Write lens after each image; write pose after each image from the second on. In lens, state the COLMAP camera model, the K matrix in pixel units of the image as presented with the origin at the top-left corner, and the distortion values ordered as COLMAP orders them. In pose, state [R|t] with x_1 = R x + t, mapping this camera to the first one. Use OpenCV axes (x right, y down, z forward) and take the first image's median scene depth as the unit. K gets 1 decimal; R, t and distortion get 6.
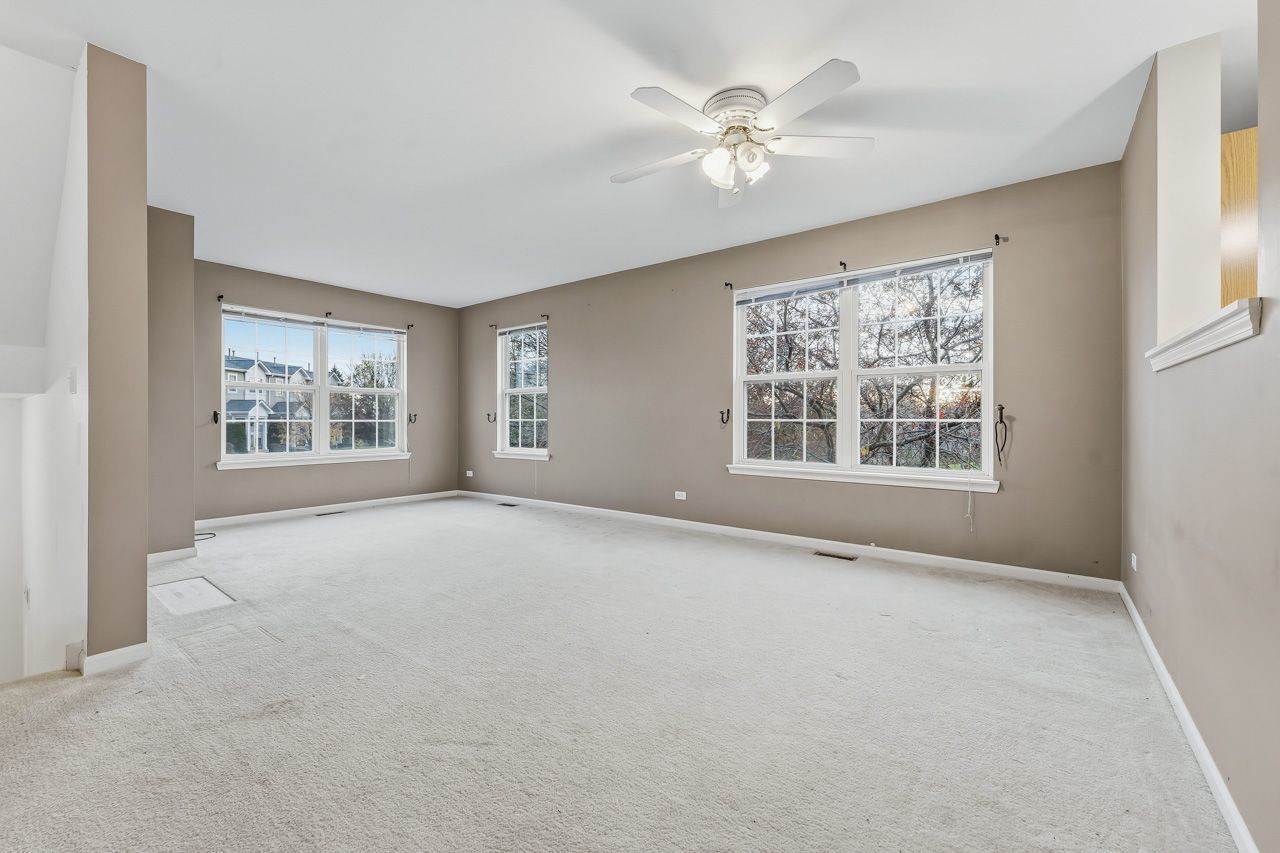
lens RADIAL K [[519.4, 0, 634.1], [0, 519.4, 420.1], [0, 0, 1]] dist [-0.000541, 0.000036]
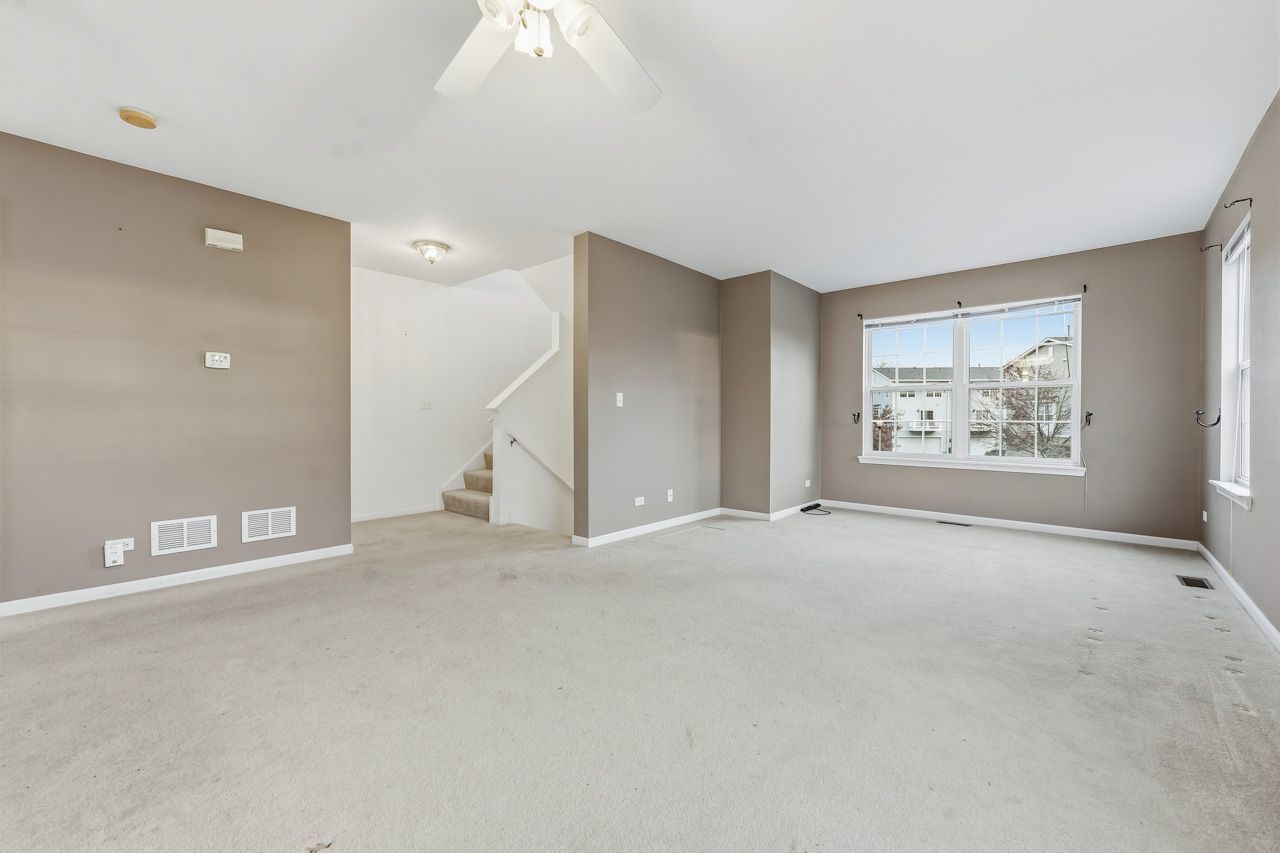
lens RADIAL K [[519.4, 0, 634.1], [0, 519.4, 420.1], [0, 0, 1]] dist [-0.000541, 0.000036]
pose [[-0.075247, 0.008097, -0.997132, 0.453811], [-0.003845, 0.999957, 0.008410, -0.008925], [0.997157, 0.004467, -0.075213, 0.640821]]
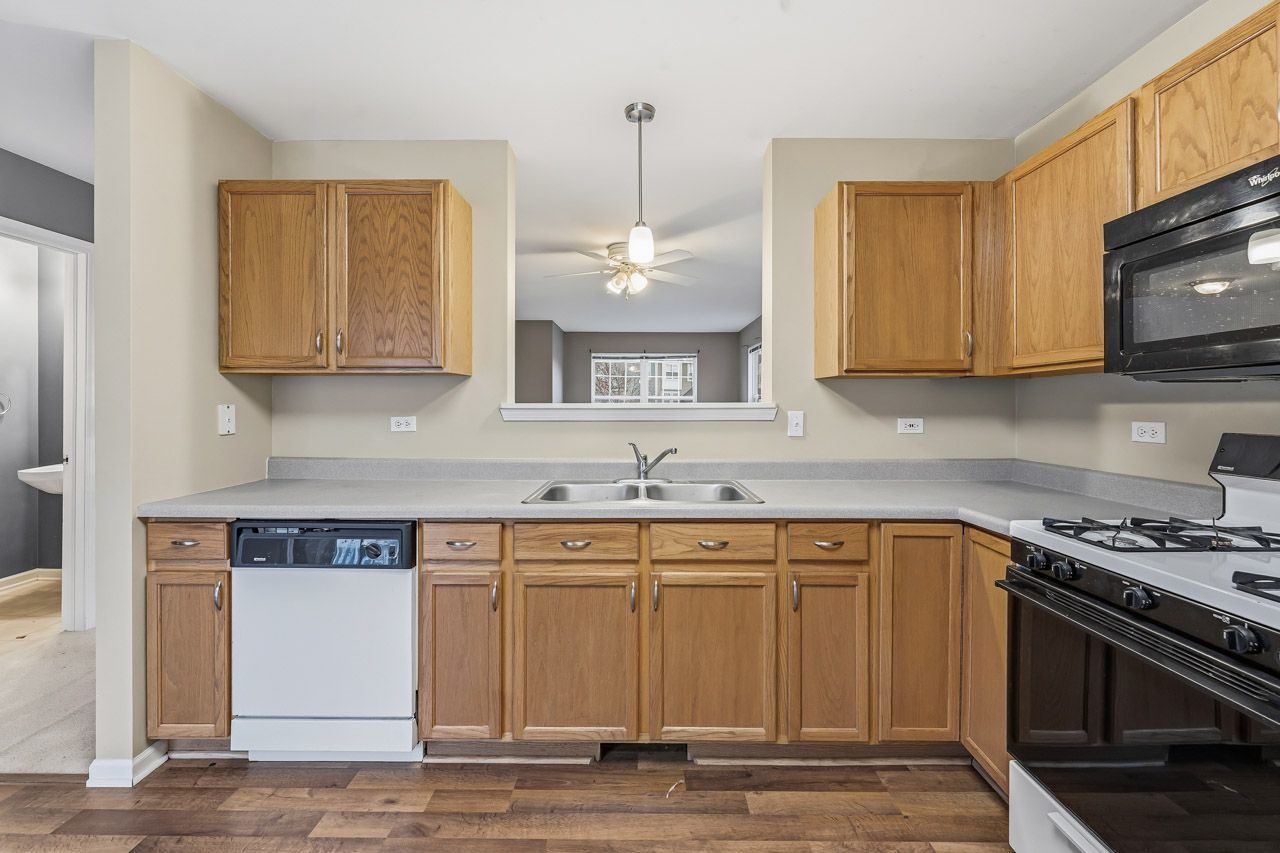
lens RADIAL K [[522.4, 0, 637.0], [0, 522.4, 403.0], [0, 0, 1]] dist [-0.001457, -0.000226]
pose [[0.605250, 0.004808, -0.796021, 0.849596], [-0.006470, 0.999978, 0.001120, -0.060299], [0.796009, 0.004472, 0.605268, 0.017669]]
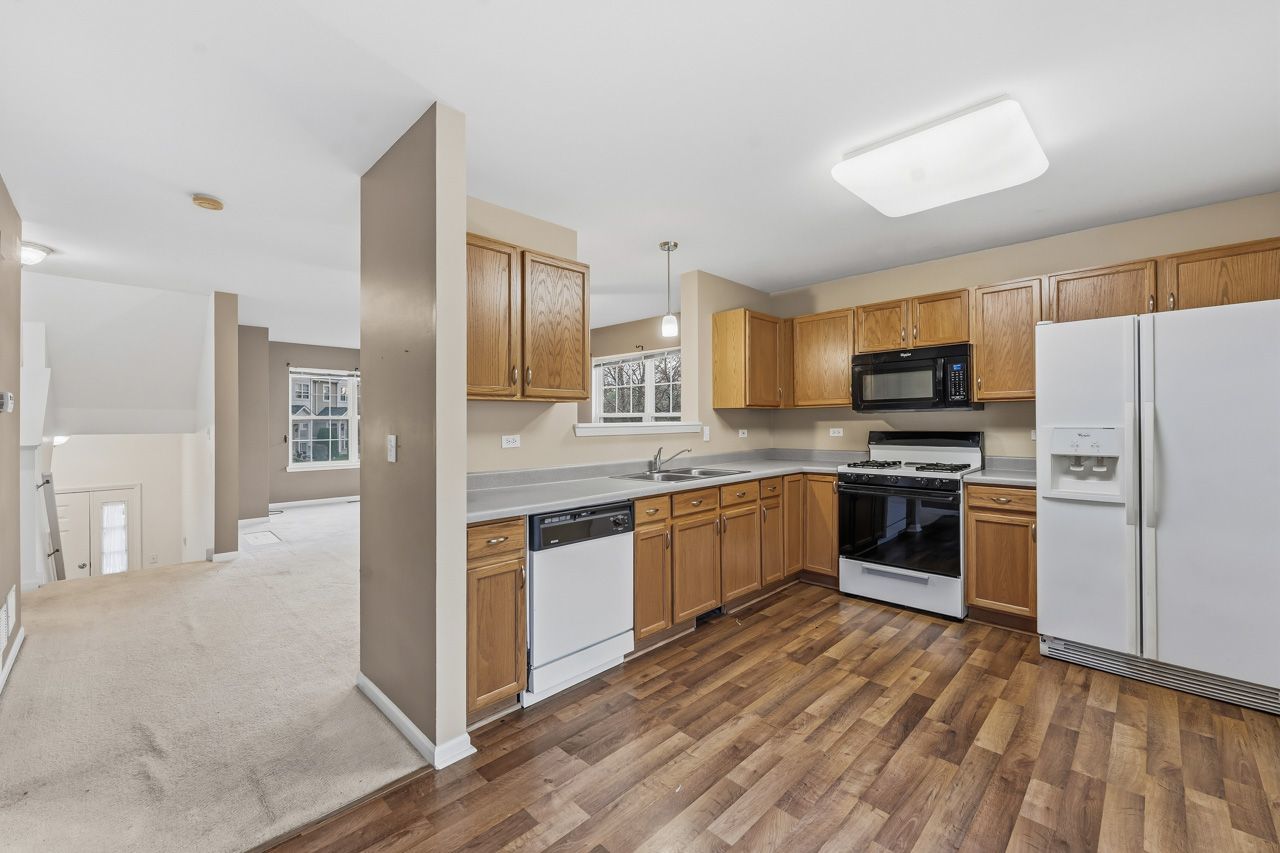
lens RADIAL K [[519.4, 0, 634.1], [0, 519.4, 420.1], [0, 0, 1]] dist [-0.000541, 0.000036]
pose [[0.991605, -0.002893, -0.129272, 0.507411], [0.002220, 0.999983, -0.005346, -0.059180], [0.129286, 0.005014, 0.991595, -0.485945]]
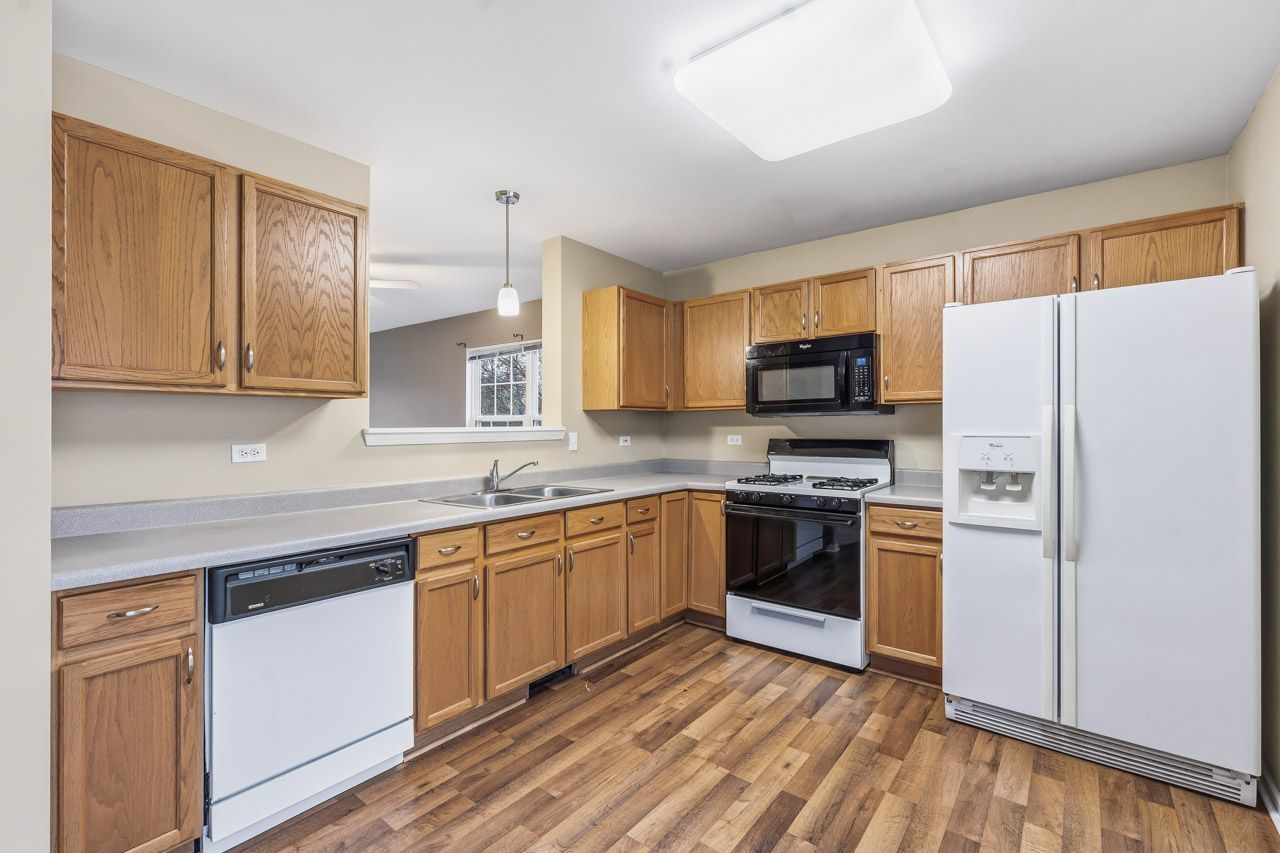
lens RADIAL K [[559.7, 0, 636.3], [0, 559.7, 426.6], [0, 0, 1]] dist [-0.000724, -0.000123]
pose [[0.999900, 0.001937, -0.014031, 0.620325], [-0.001968, 0.999996, -0.002246, -0.059405], [0.014026, 0.002273, 0.999899, -0.345003]]
